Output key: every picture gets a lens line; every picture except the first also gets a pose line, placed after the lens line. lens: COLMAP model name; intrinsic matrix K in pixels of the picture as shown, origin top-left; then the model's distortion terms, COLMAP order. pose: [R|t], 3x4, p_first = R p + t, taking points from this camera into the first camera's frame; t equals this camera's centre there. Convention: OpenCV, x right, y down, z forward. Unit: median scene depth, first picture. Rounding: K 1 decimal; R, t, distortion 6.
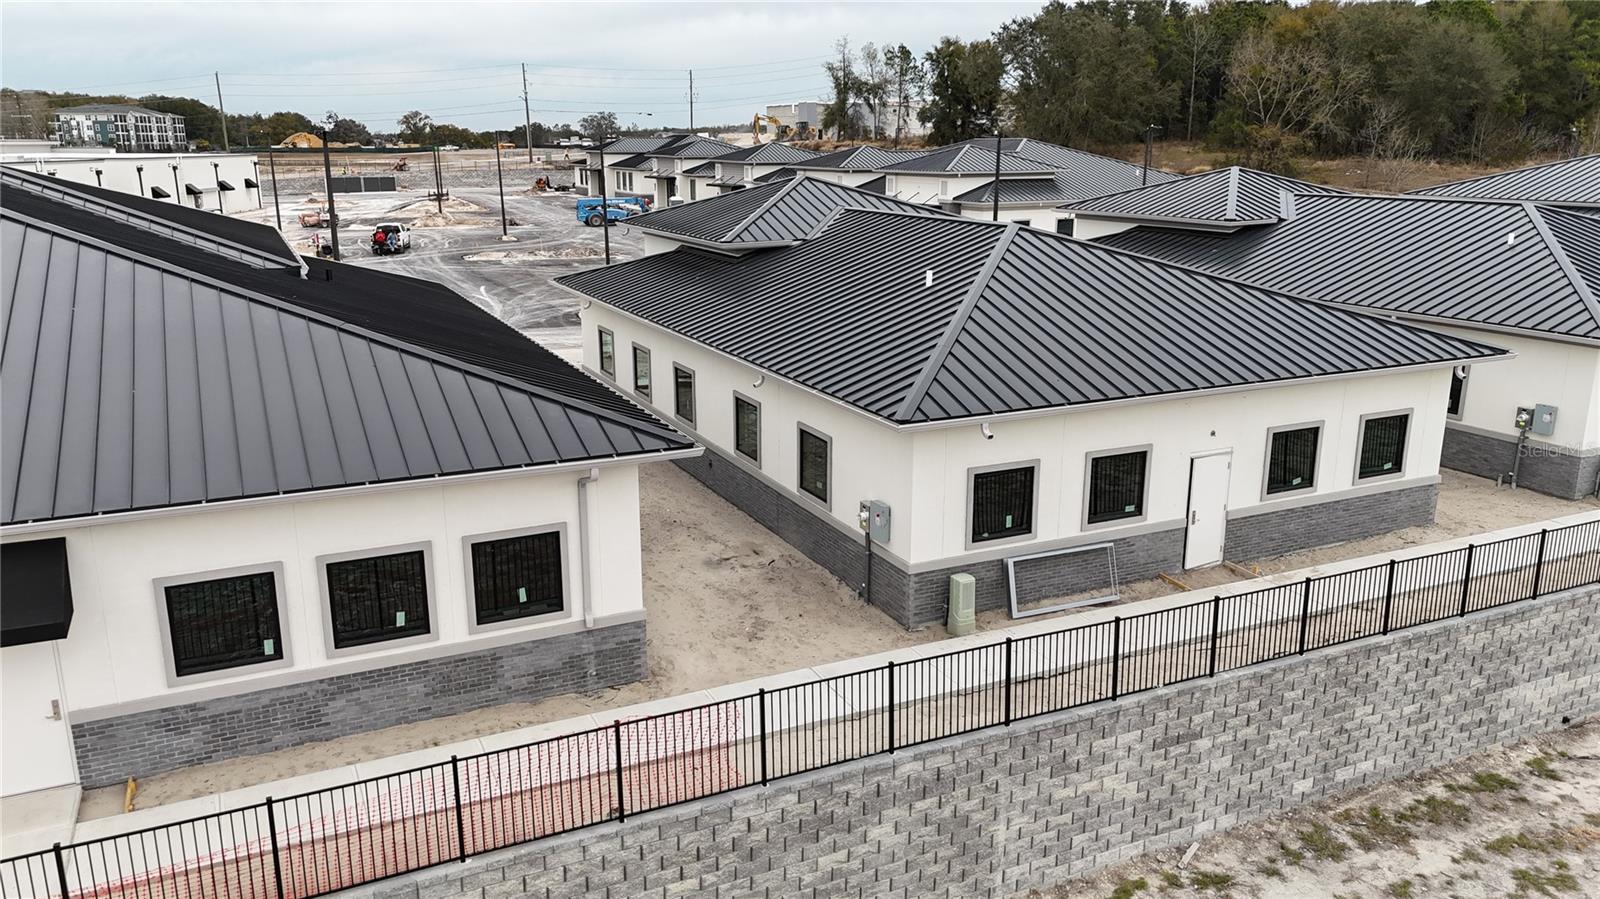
lens RADIAL K [[1171.5, 0, 803.8], [0, 1171.5, 457.6], [0, 0, 1]] dist [0.070184, -0.061309]
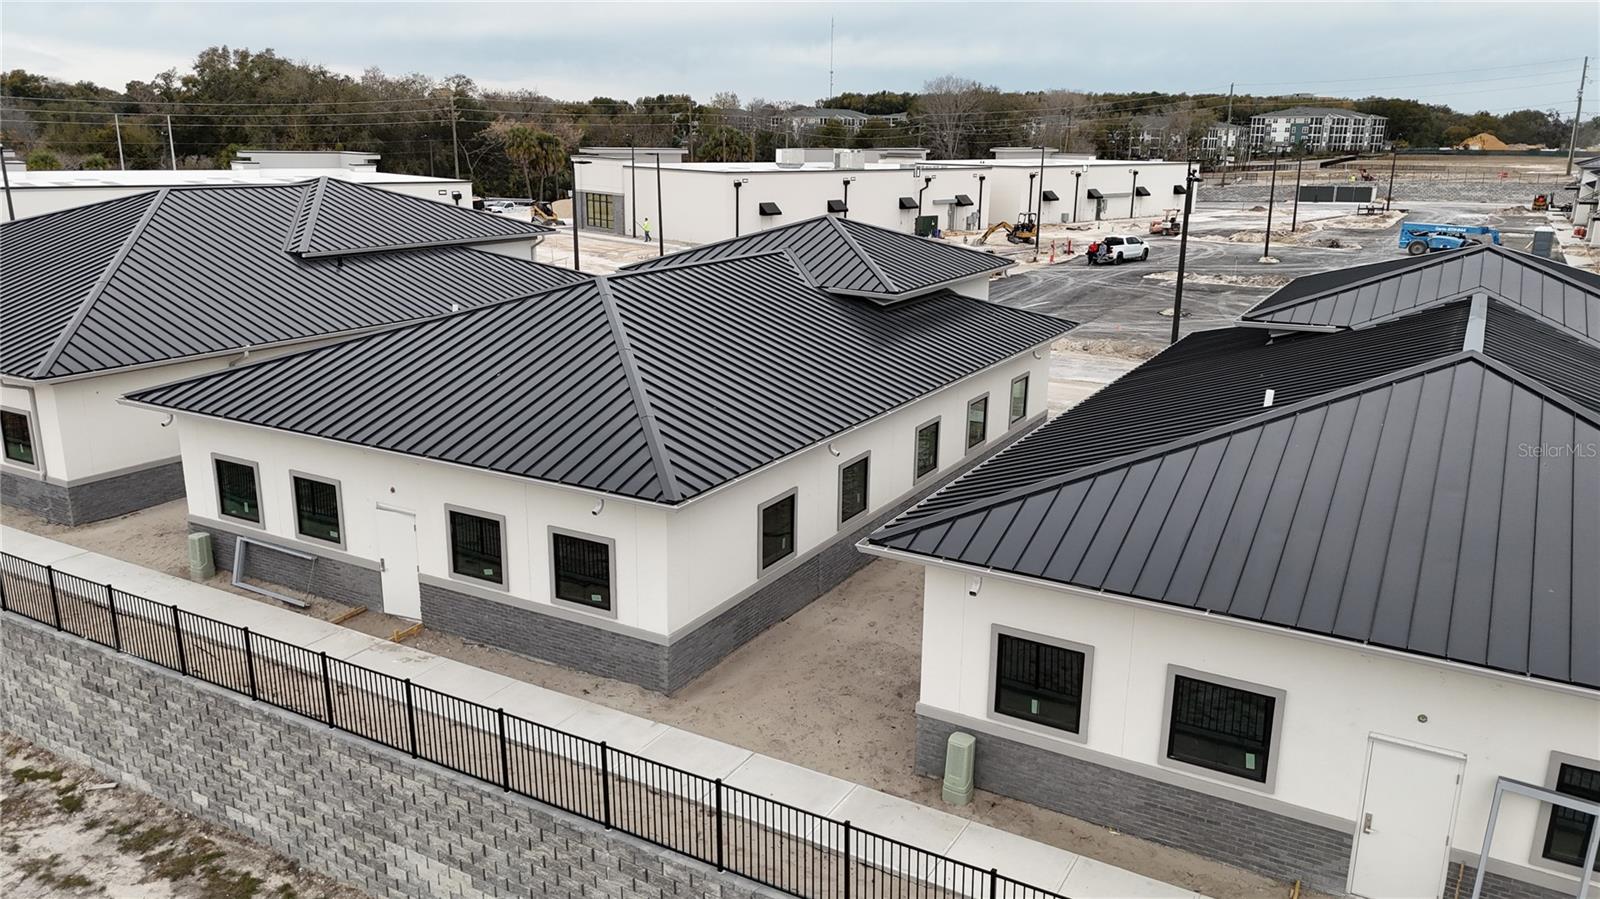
lens RADIAL K [[1171.5, 0, 798.8], [0, 1171.5, 451.1], [0, 0, 1]] dist [0.070184, -0.061309]
pose [[0.572598, 0.221113, -0.789455, 0.753004], [-0.223783, 0.968530, 0.108958, -0.136783], [0.788703, 0.114278, 0.604060, 0.360890]]
